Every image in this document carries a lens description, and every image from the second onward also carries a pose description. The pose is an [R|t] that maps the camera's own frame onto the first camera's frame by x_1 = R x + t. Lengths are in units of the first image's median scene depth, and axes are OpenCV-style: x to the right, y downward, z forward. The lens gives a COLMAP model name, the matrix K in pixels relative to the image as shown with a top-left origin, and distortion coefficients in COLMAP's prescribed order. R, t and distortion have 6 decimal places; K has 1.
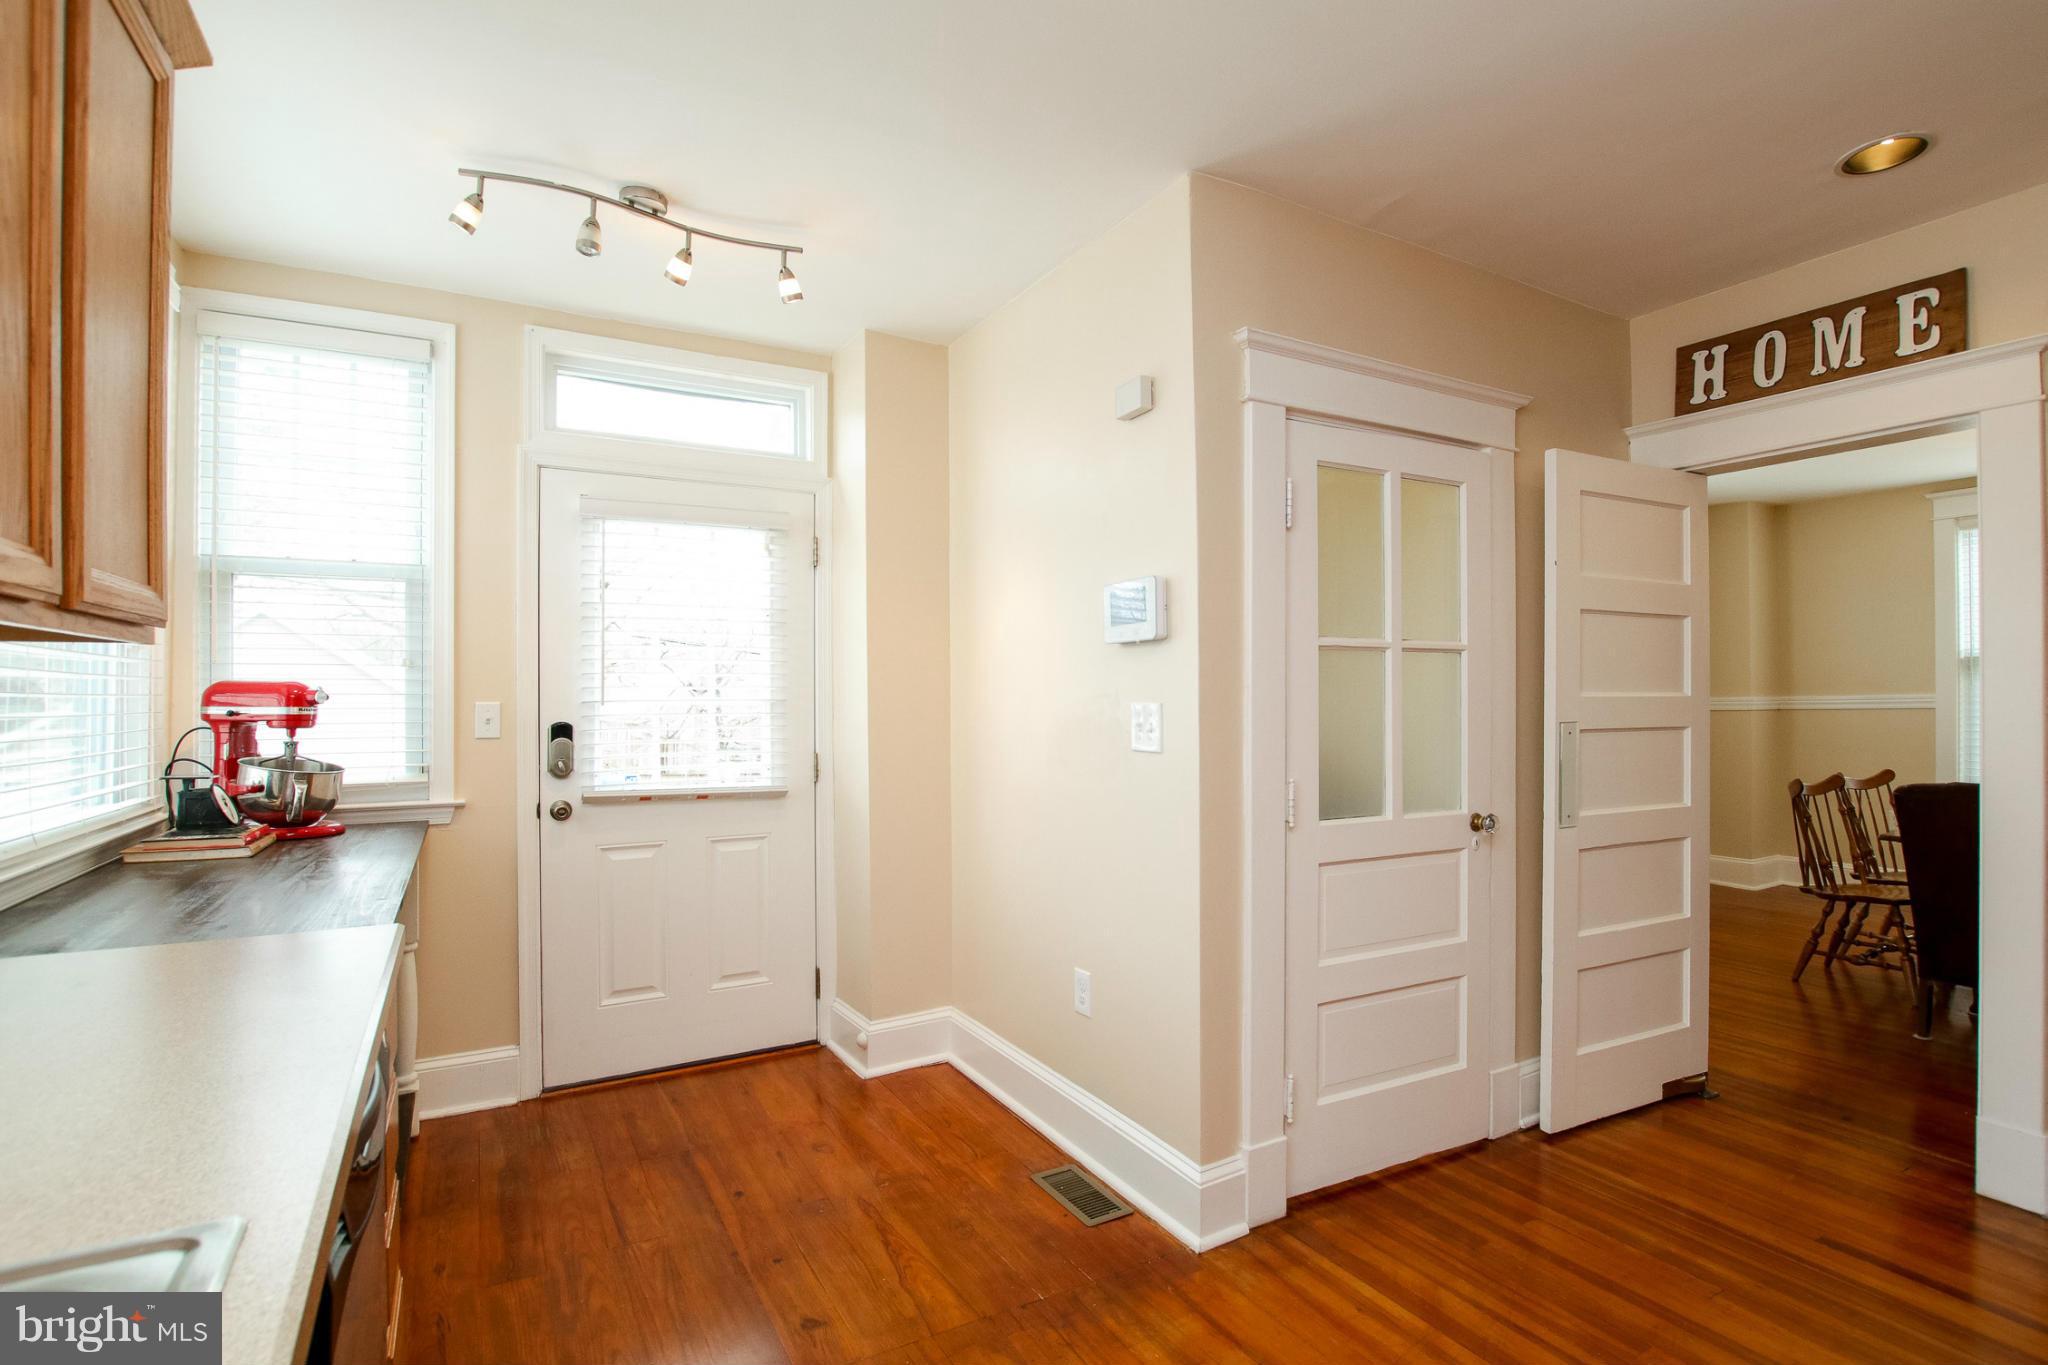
lens RADIAL K [[1022.0, 0, 1019.0], [0, 1022.0, 691.9], [0, 0, 1]] dist [-0.006662, -0.000569]
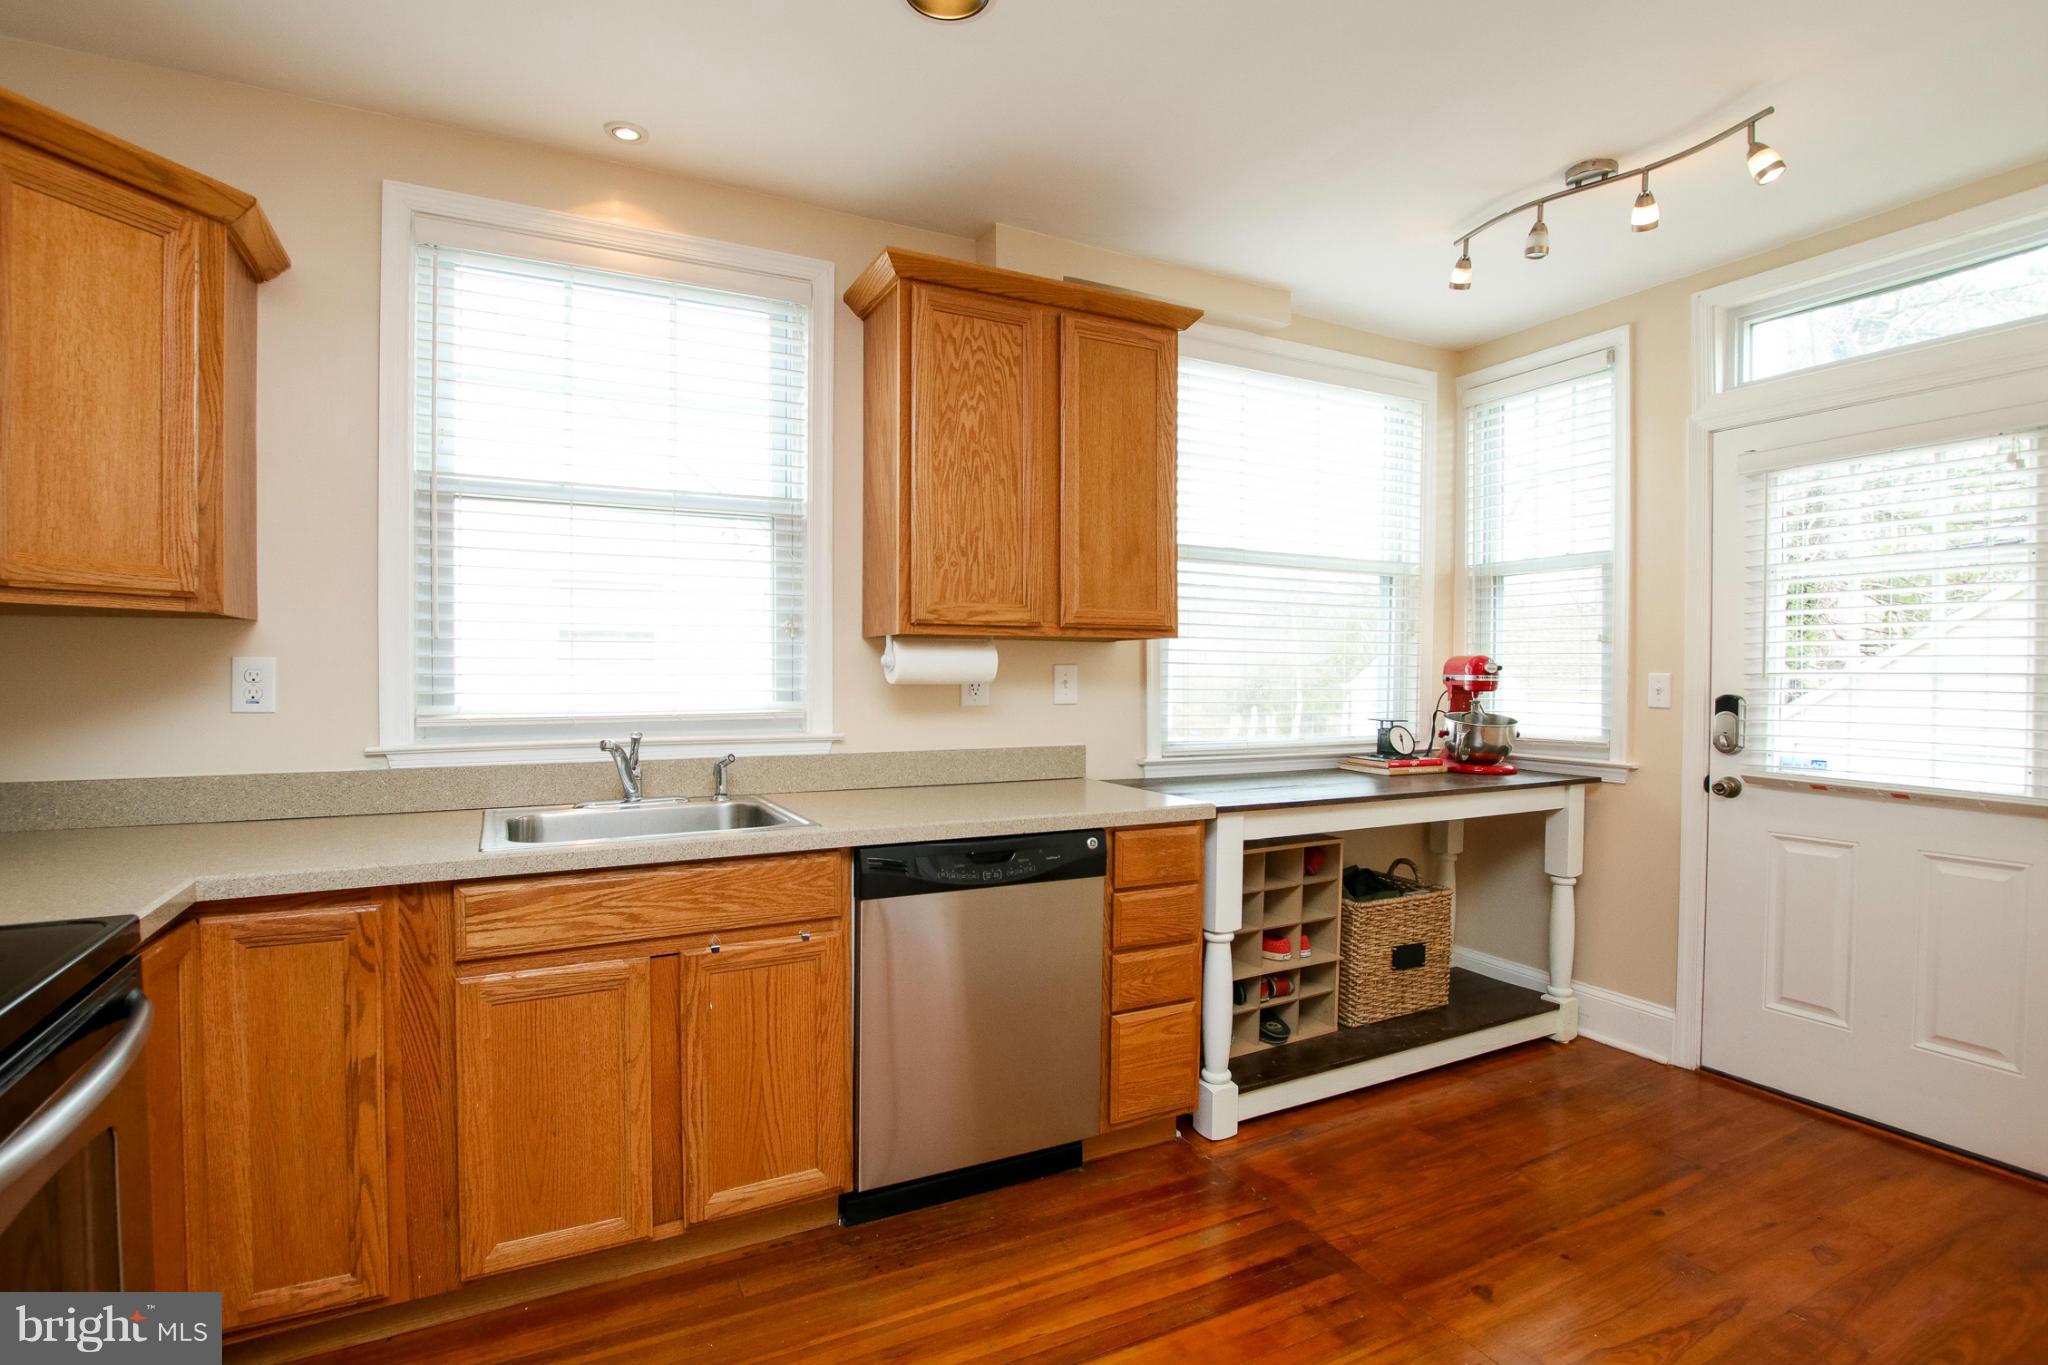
lens RADIAL K [[982.8, 0, 1029.4], [0, 982.8, 683.3], [0, 0, 1]] dist [-0.010391, -0.000099]
pose [[-0.023299, 0.015965, -0.999601, 0.560588], [-0.002184, 0.999869, 0.016020, 0.006559], [0.999726, 0.002556, -0.023261, 0.428197]]
